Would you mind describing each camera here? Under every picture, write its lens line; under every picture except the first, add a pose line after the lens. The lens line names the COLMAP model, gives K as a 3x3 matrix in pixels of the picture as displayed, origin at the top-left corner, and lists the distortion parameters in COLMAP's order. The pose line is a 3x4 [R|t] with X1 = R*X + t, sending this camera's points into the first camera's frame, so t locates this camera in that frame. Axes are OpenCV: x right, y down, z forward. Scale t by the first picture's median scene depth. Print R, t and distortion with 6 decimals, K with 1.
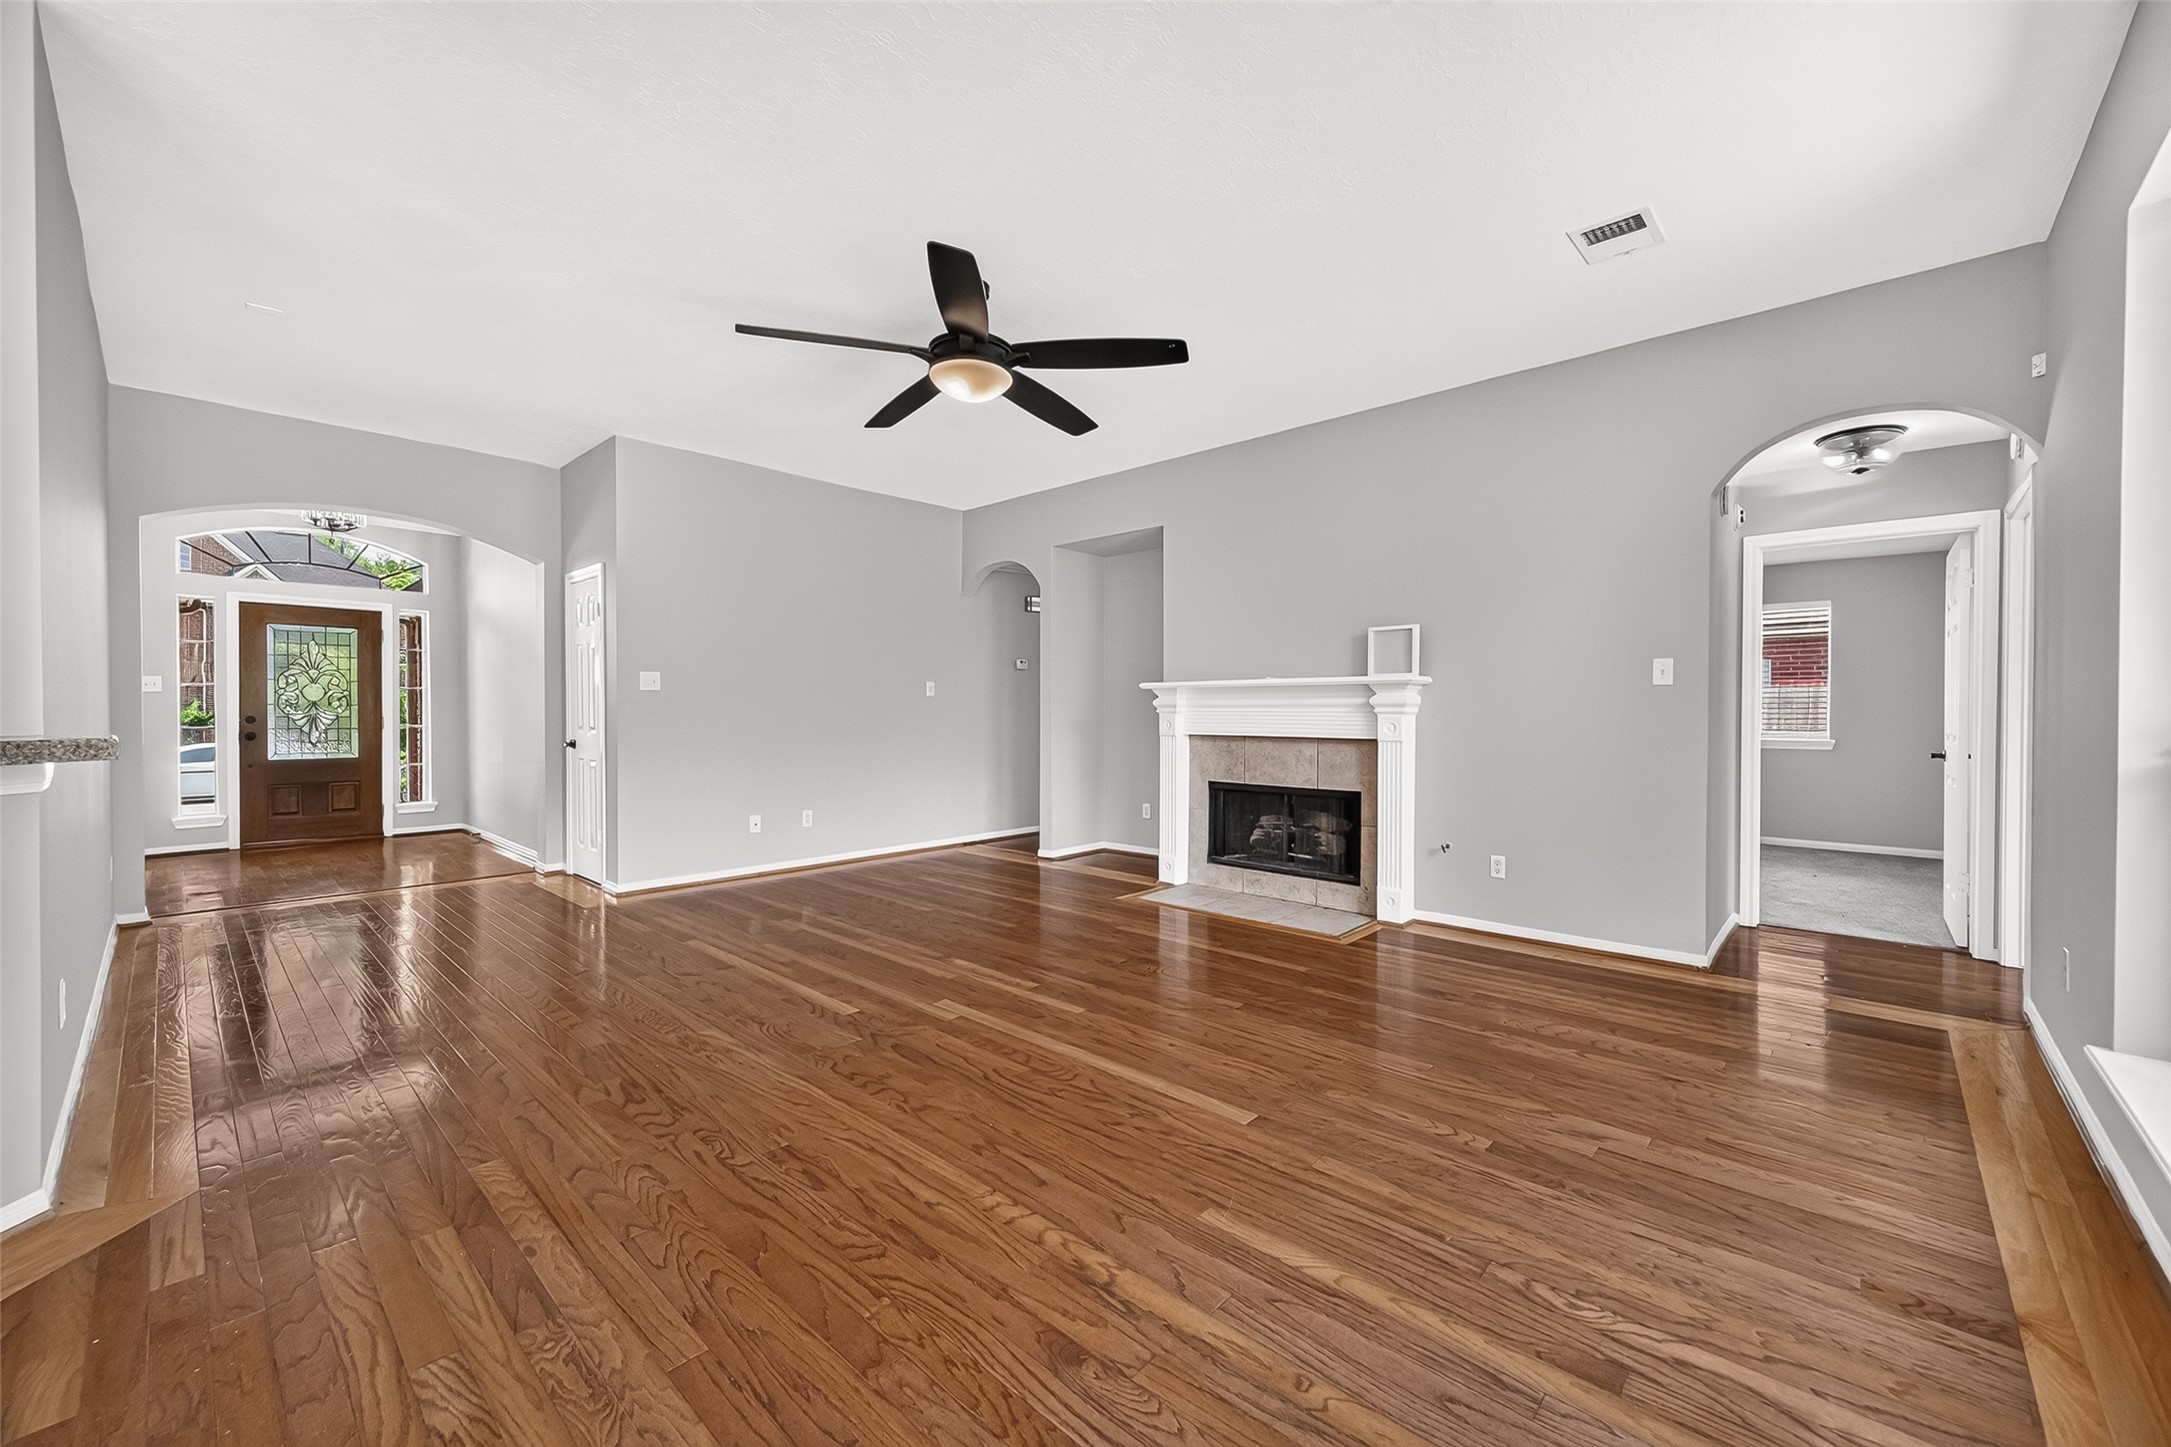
lens RADIAL K [[841.7, 0, 1085.5], [0, 841.7, 723.5], [0, 0, 1]] dist [-0.000369, -0.000109]
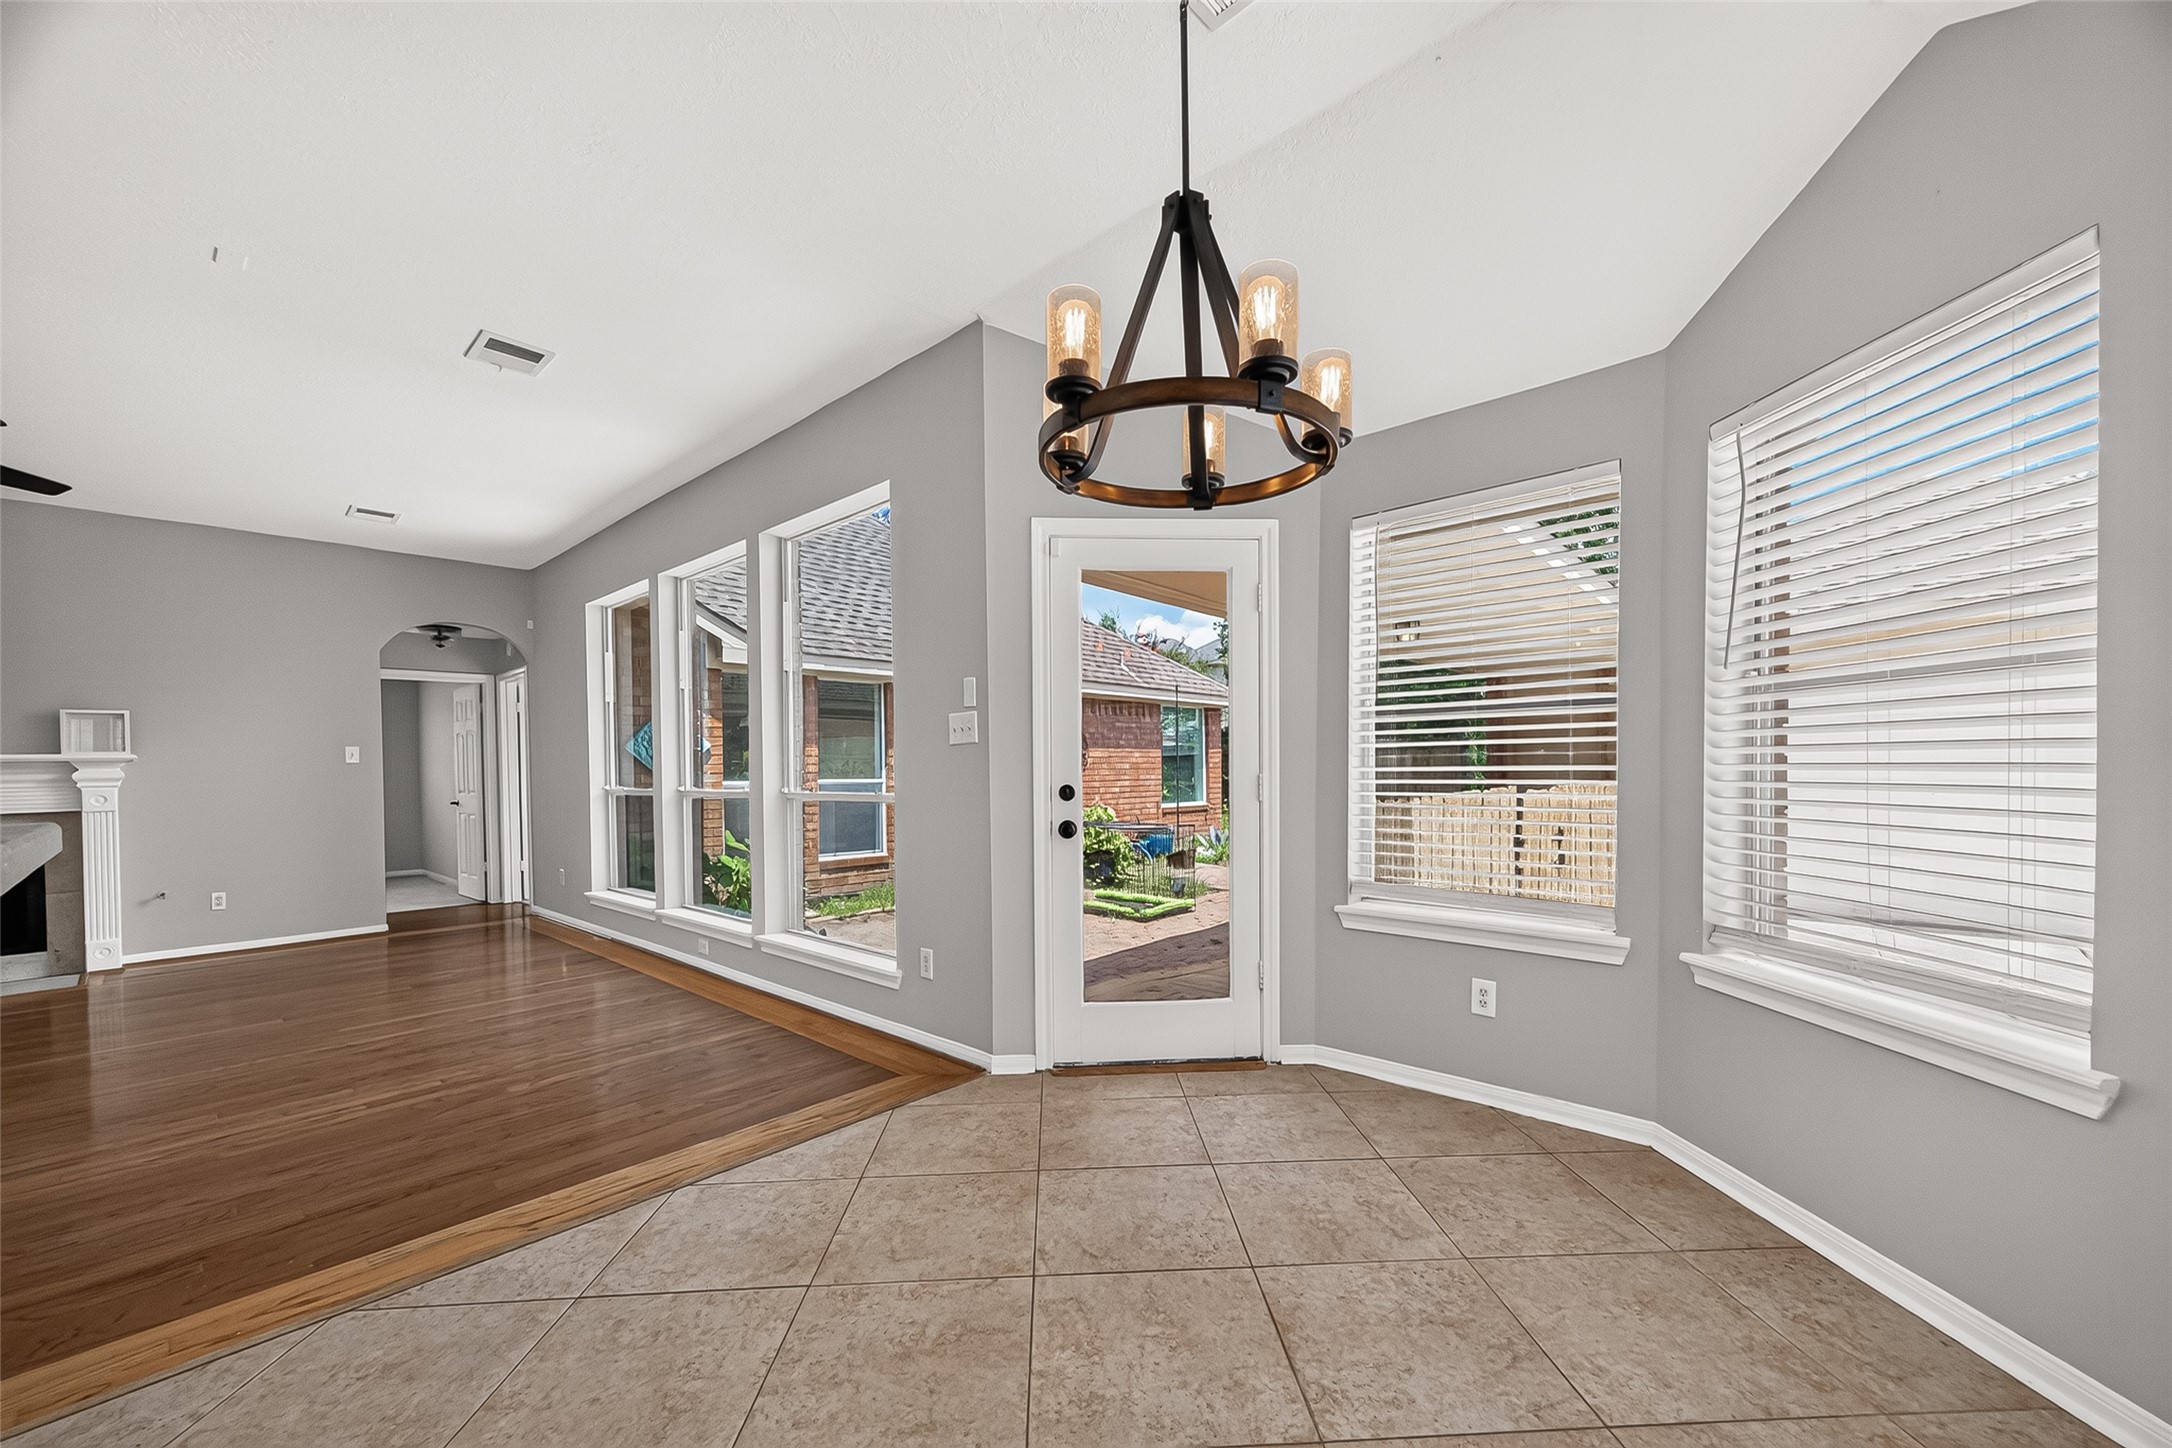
lens RADIAL K [[846.9, 0, 1092.4], [0, 846.9, 775.1], [0, 0, 1]] dist [0.000089, -0.000379]
pose [[-0.008082, -0.013485, 0.999876, -0.775275], [0.037039, 0.999219, 0.013775, 0.006040], [-0.999281, 0.037146, -0.007576, -0.328041]]
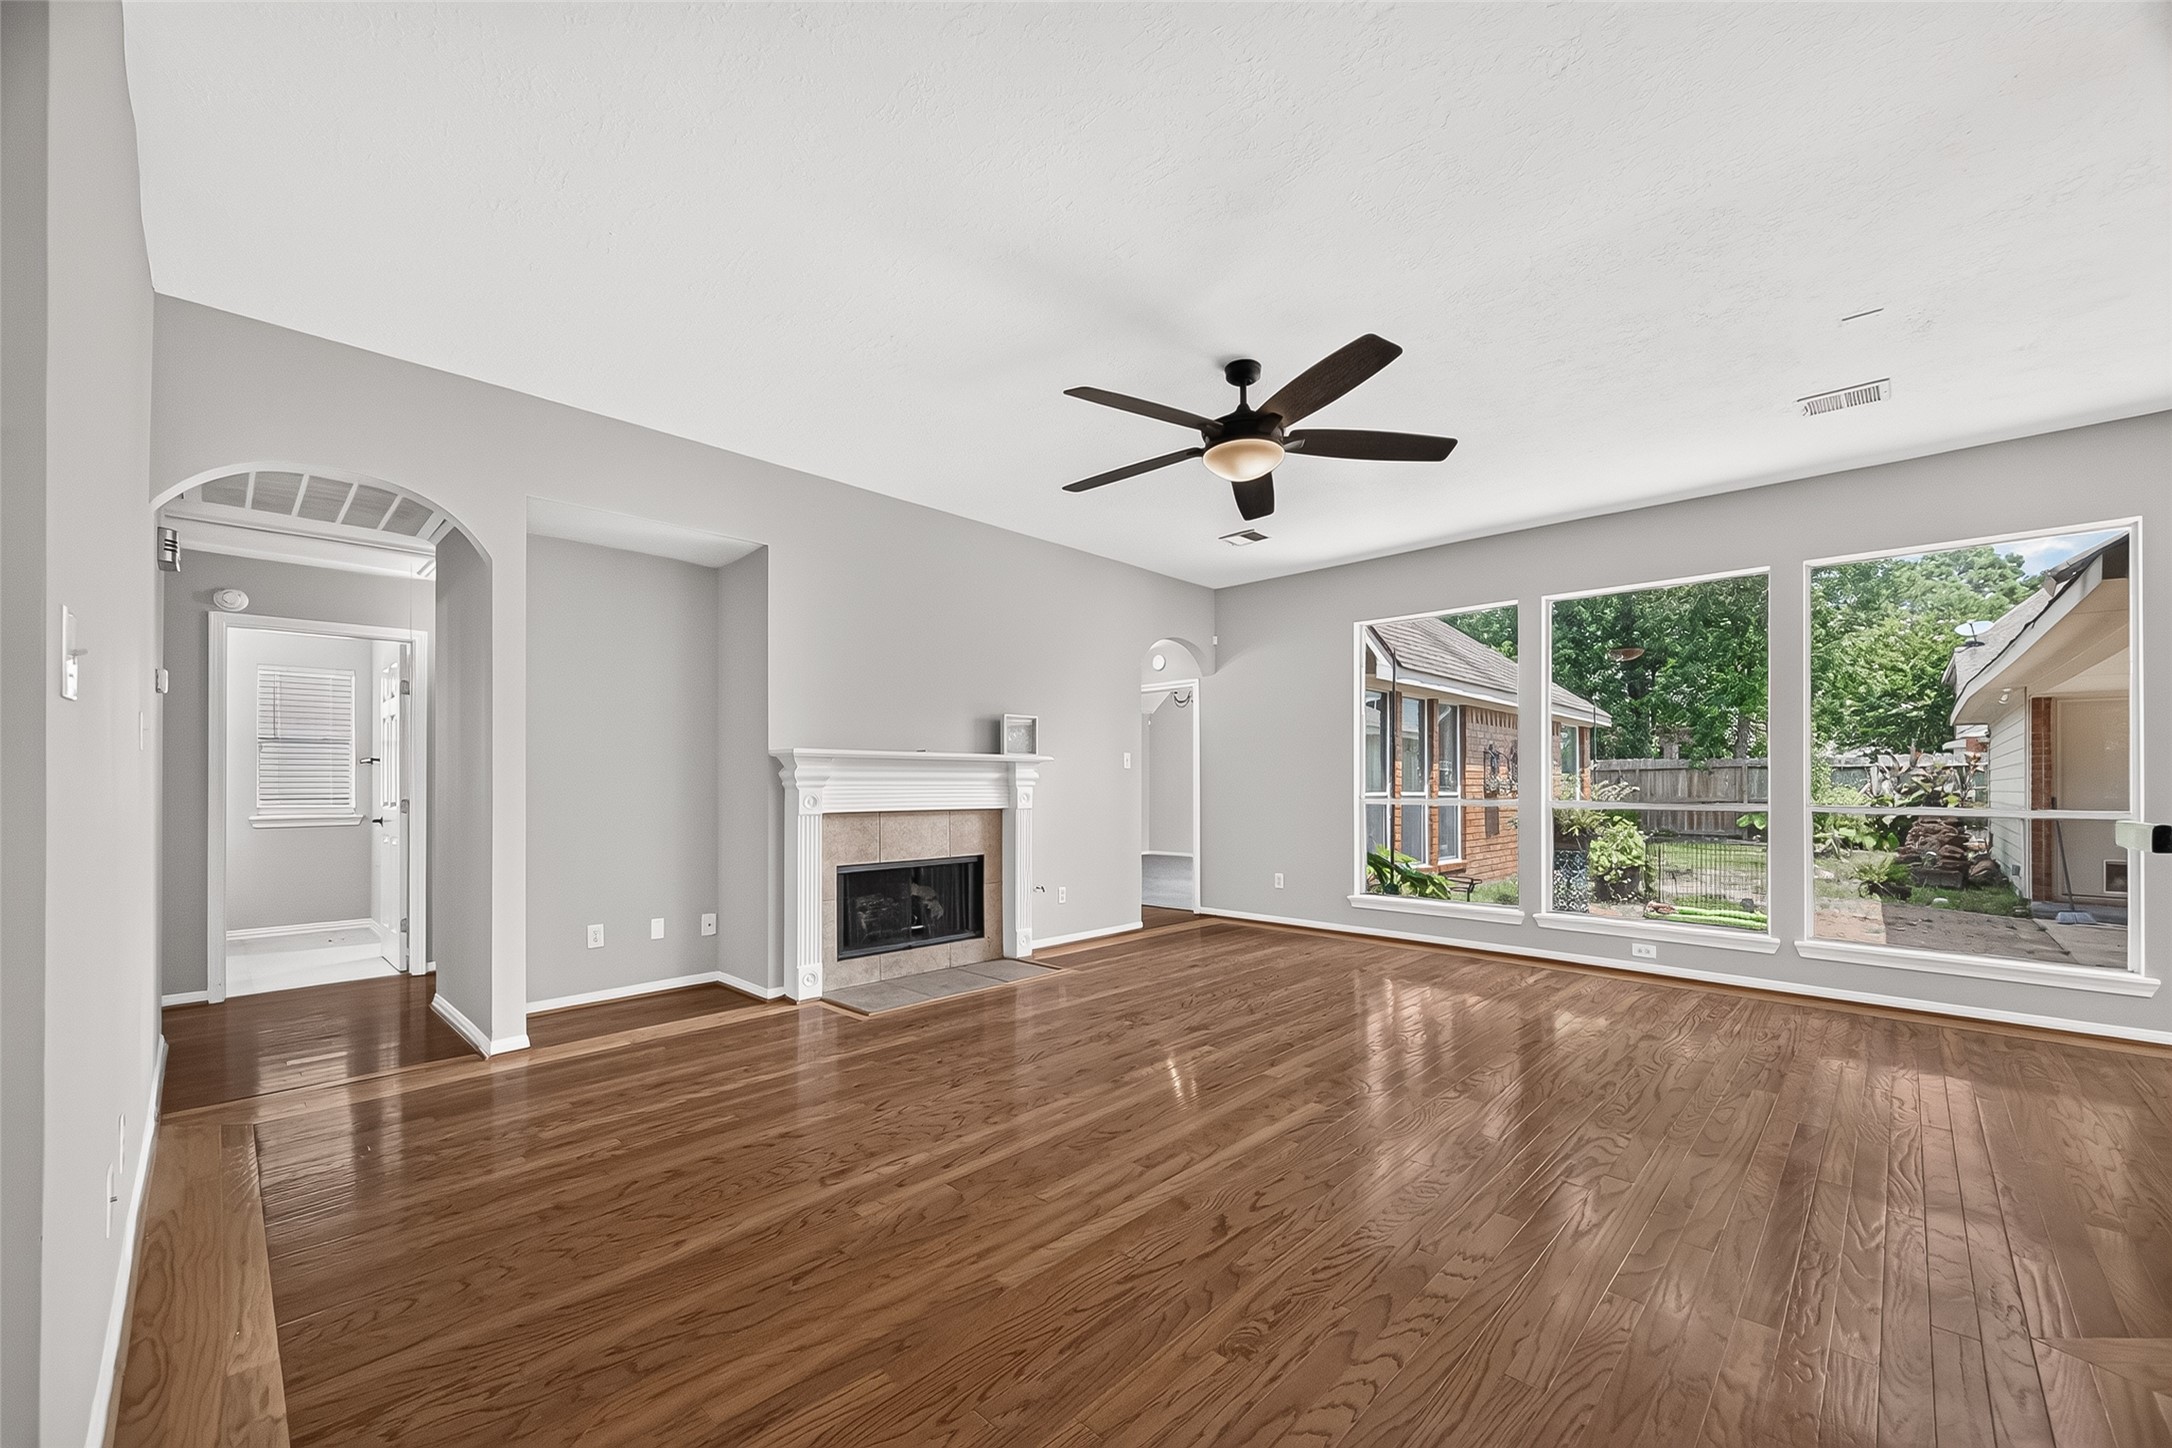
lens RADIAL K [[846.9, 0, 1092.4], [0, 846.9, 775.1], [0, 0, 1]] dist [0.000089, -0.000379]
pose [[0.030206, 0.006147, 0.999525, -0.849637], [0.018111, 0.999814, -0.006696, -0.017963], [-0.999380, 0.018305, 0.030089, 0.836557]]
